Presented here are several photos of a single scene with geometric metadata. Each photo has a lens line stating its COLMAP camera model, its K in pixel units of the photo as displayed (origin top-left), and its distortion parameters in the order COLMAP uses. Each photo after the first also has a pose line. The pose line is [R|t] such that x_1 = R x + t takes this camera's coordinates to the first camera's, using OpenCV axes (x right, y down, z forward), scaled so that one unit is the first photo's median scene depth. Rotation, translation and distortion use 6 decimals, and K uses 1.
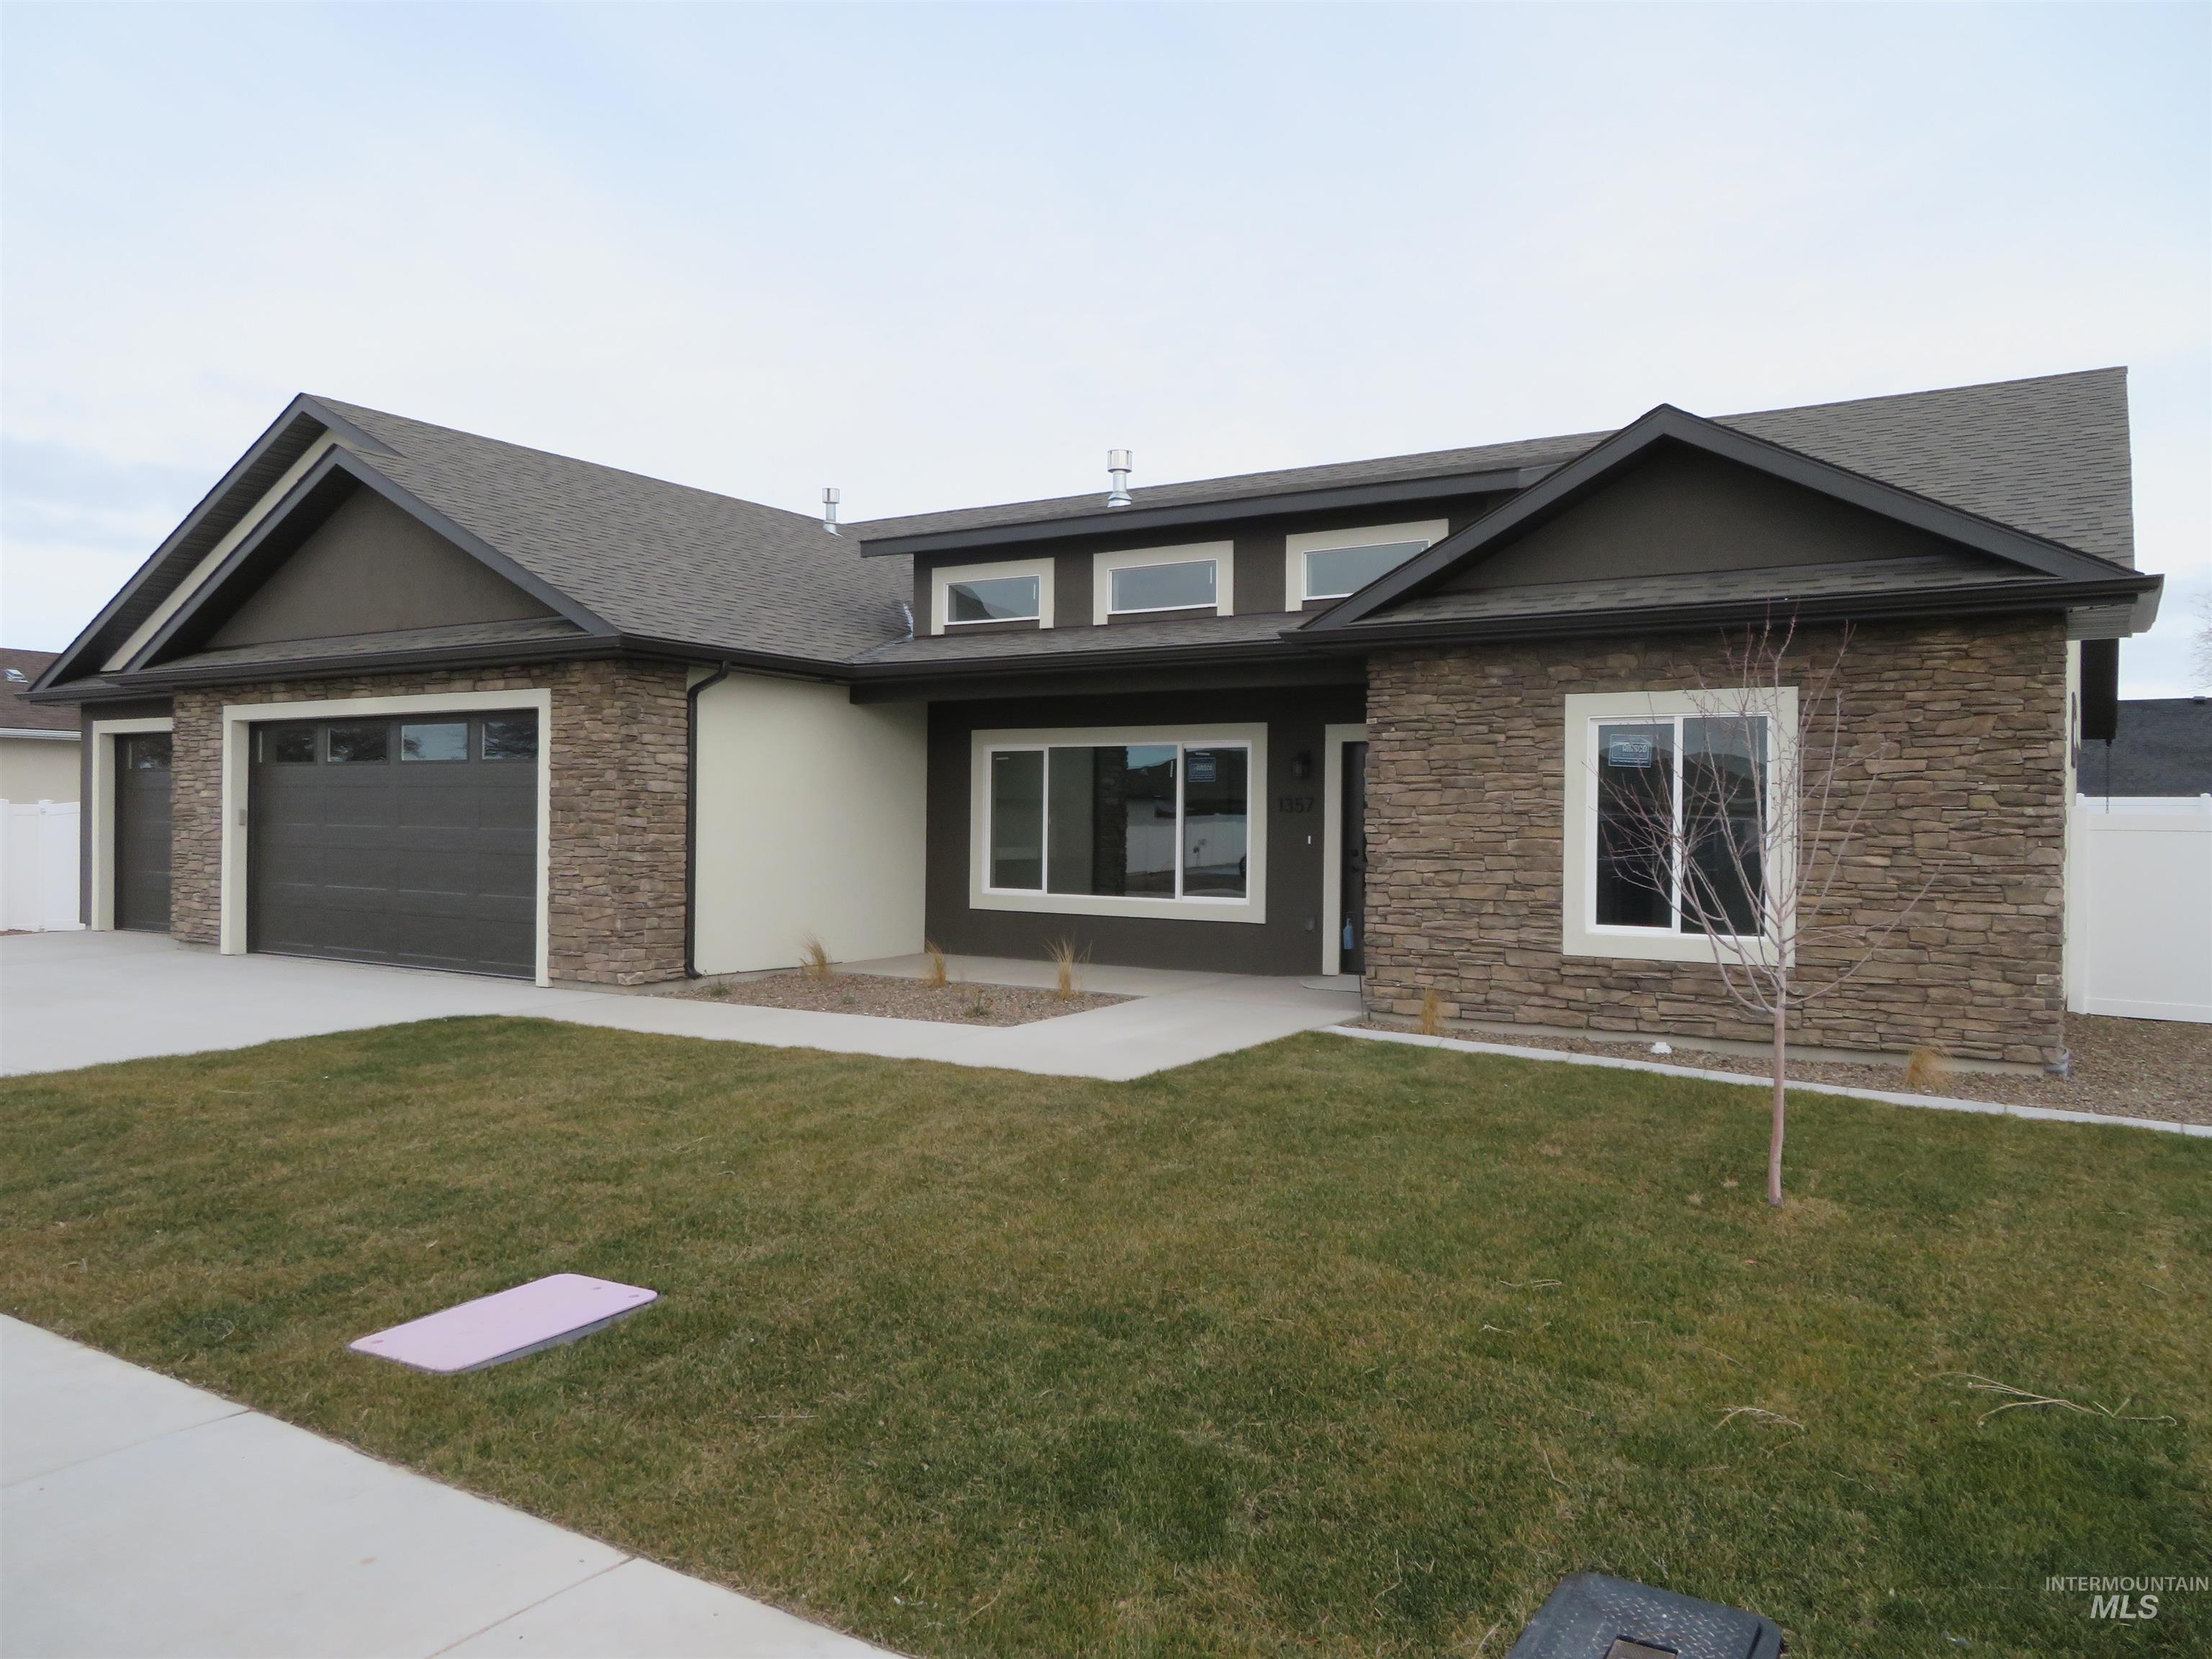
lens RADIAL K [[1630.1, 0, 1106.0], [0, 1630.1, 829.5], [0, 0, 1]] dist [-0.003152, 0.000514]
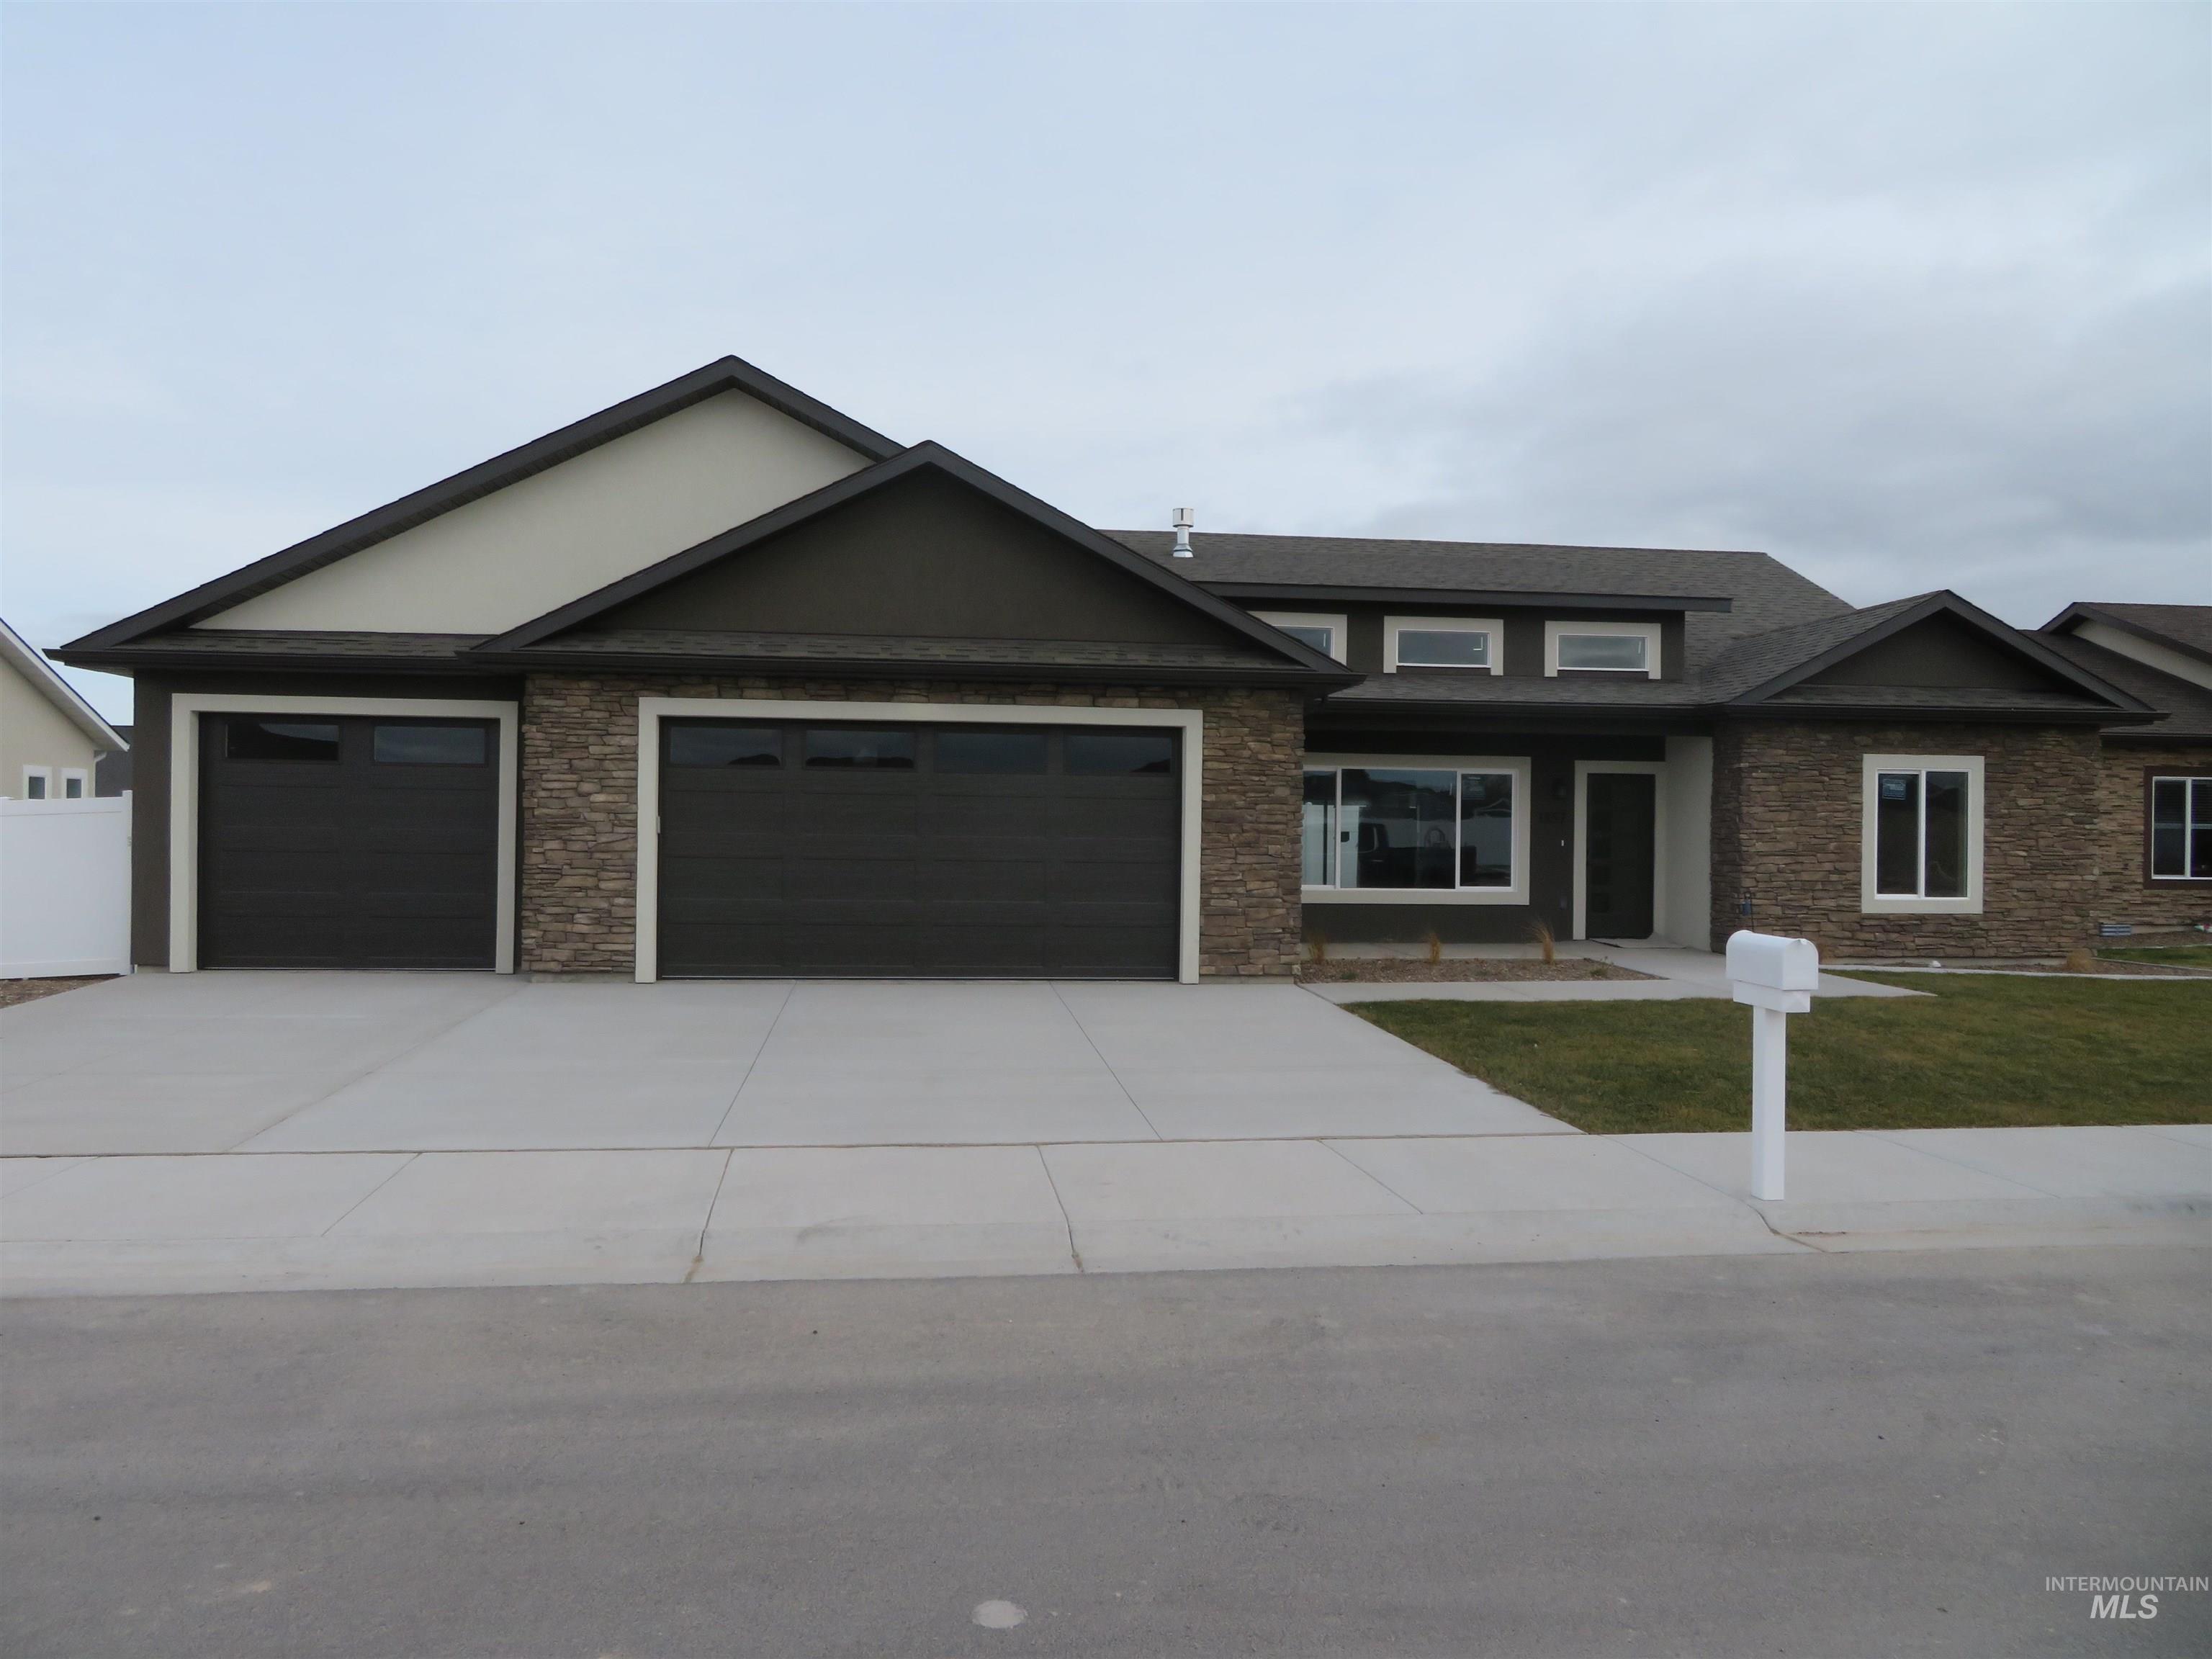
lens RADIAL K [[1630.1, 0, 1106.0], [0, 1630.1, 829.5], [0, 0, 1]] dist [-0.003152, 0.000514]
pose [[0.753818, -0.002165, 0.657080, -1.311738], [0.000096, 0.999995, 0.003186, -0.011818], [-0.657083, -0.002338, 0.753814, 0.256847]]
